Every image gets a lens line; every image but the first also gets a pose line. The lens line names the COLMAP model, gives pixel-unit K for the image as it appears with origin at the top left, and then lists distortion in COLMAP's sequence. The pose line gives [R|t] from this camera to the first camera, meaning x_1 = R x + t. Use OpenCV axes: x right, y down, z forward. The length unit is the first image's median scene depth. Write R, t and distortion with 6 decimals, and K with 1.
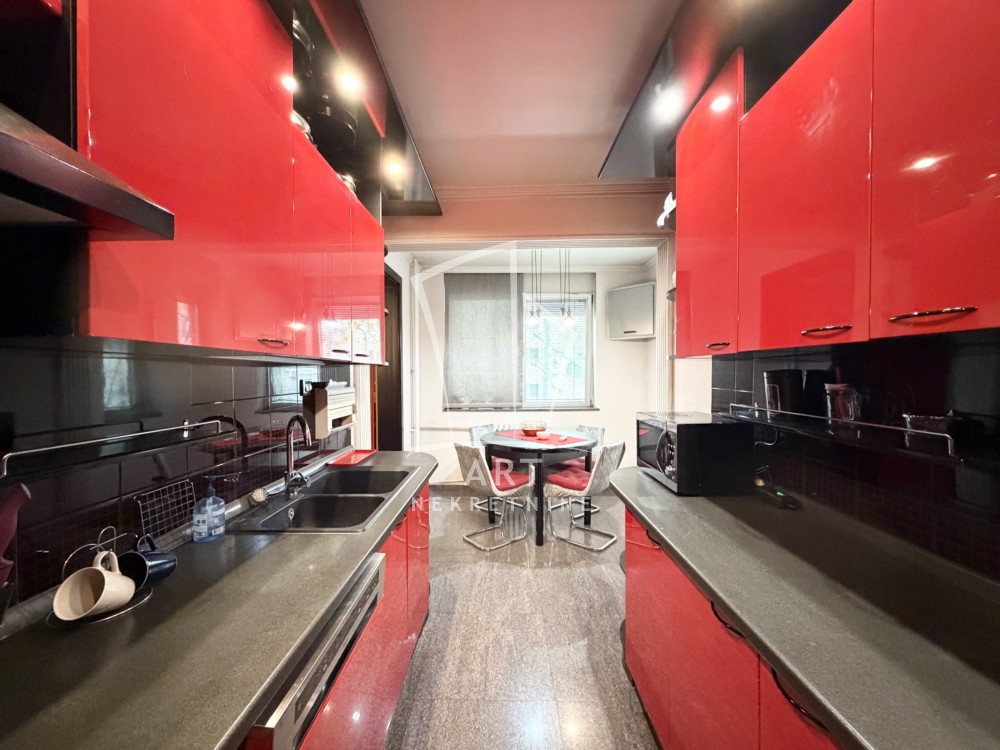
lens RADIAL K [[396.8, 0, 496.5], [0, 396.8, 377.0], [0, 0, 1]] dist [-0.001861, -0.000372]
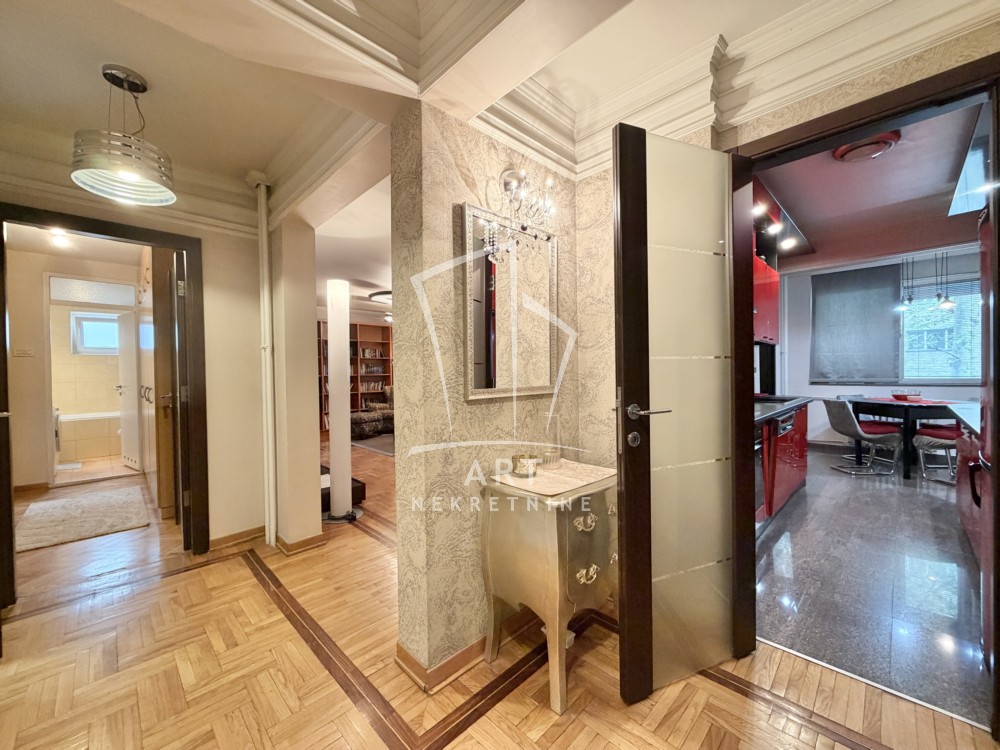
lens RADIAL K [[396.8, 0, 496.5], [0, 396.8, 377.0], [0, 0, 1]] dist [-0.001861, -0.000372]
pose [[0.713198, 0.002546, -0.700958, 0.041401], [0.003456, 0.999968, 0.007149, 0.051690], [0.700954, -0.007521, 0.713167, -0.643080]]
